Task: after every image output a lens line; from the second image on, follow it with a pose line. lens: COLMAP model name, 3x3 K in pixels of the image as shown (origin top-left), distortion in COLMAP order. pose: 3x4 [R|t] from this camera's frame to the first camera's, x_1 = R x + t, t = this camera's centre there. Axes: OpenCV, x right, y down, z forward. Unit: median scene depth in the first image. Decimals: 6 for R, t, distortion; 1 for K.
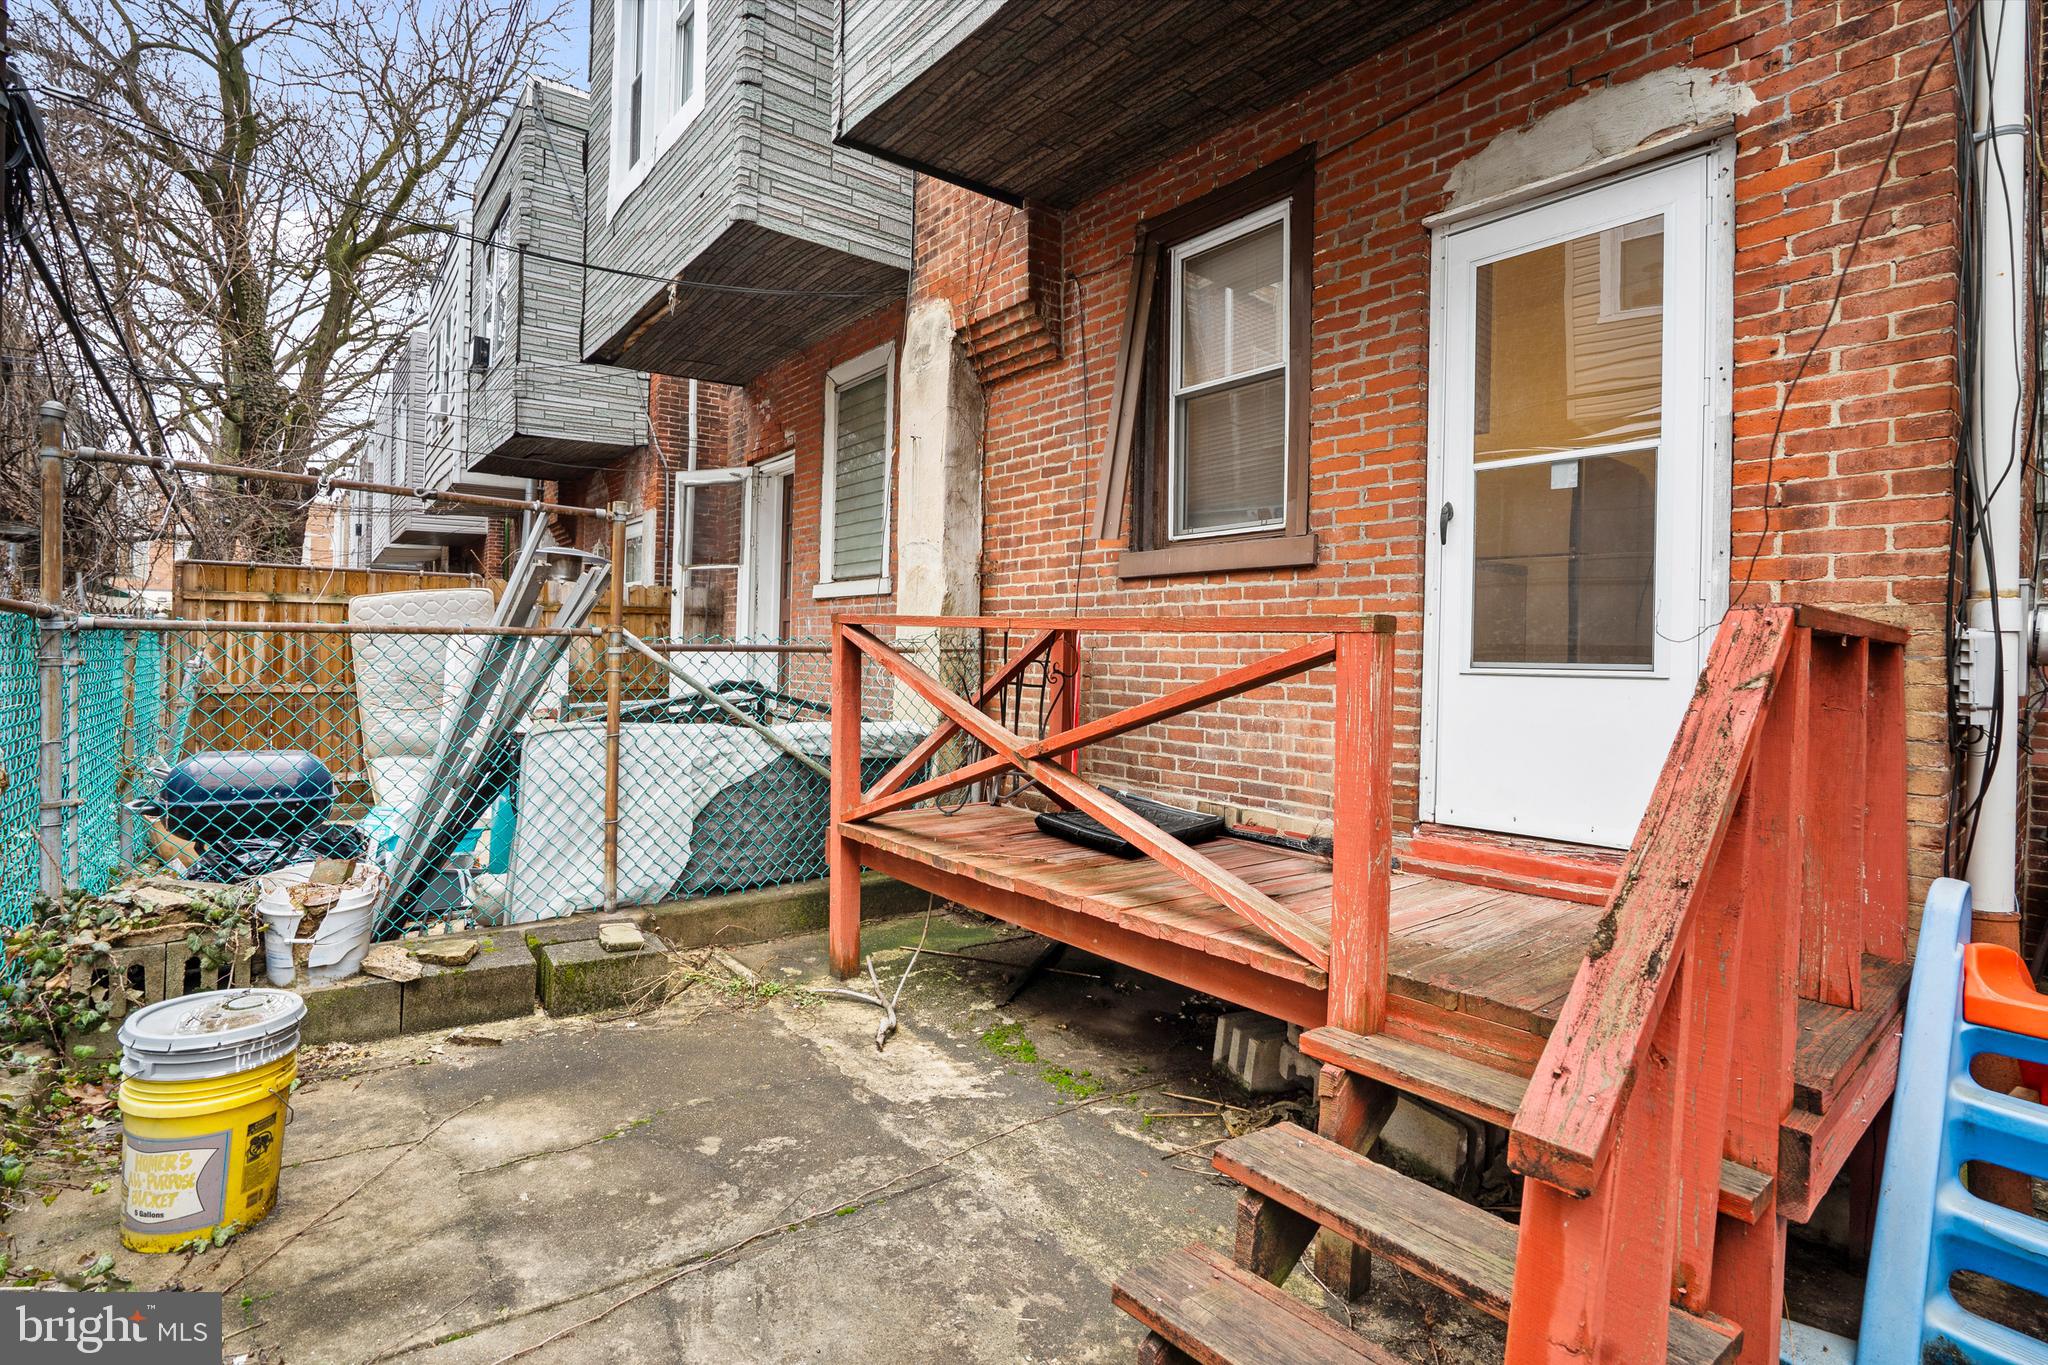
lens RADIAL K [[958.7, 0, 1023.3], [0, 958.7, 640.7], [0, 0, 1]] dist [-0.041374, 0.020431]
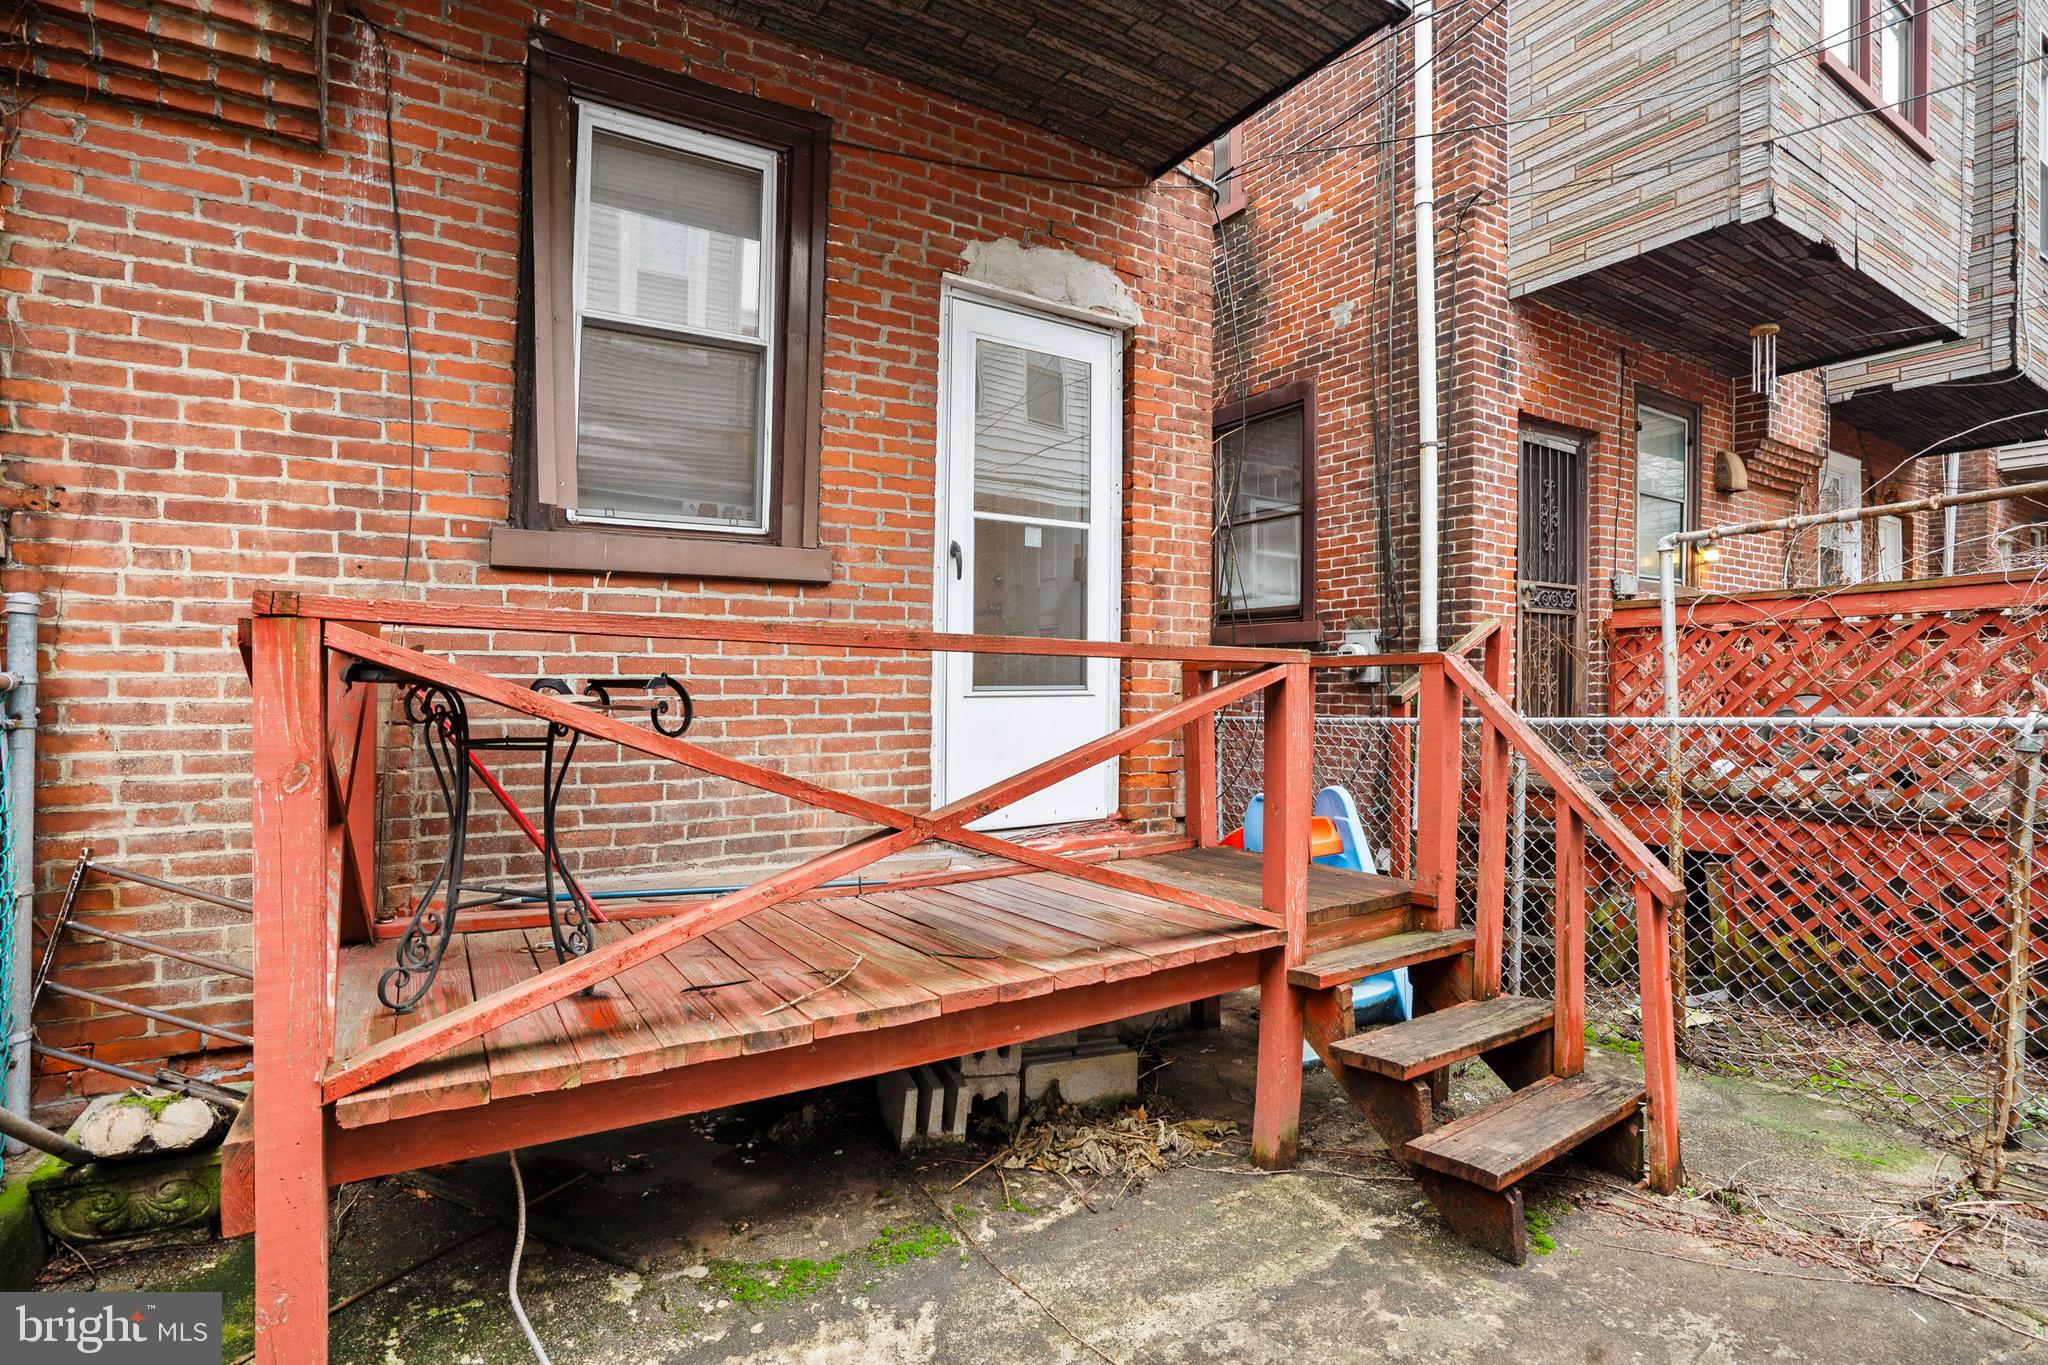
lens RADIAL K [[957.1, 0, 1023.8], [0, 957.1, 691.0], [0, 0, 1]] dist [-0.048070, 0.020558]
pose [[0.138561, -0.022828, 0.990091, -0.613692], [-0.006001, 0.999697, 0.023889, 0.000912], [-0.990336, -0.009251, 0.138382, 0.733077]]
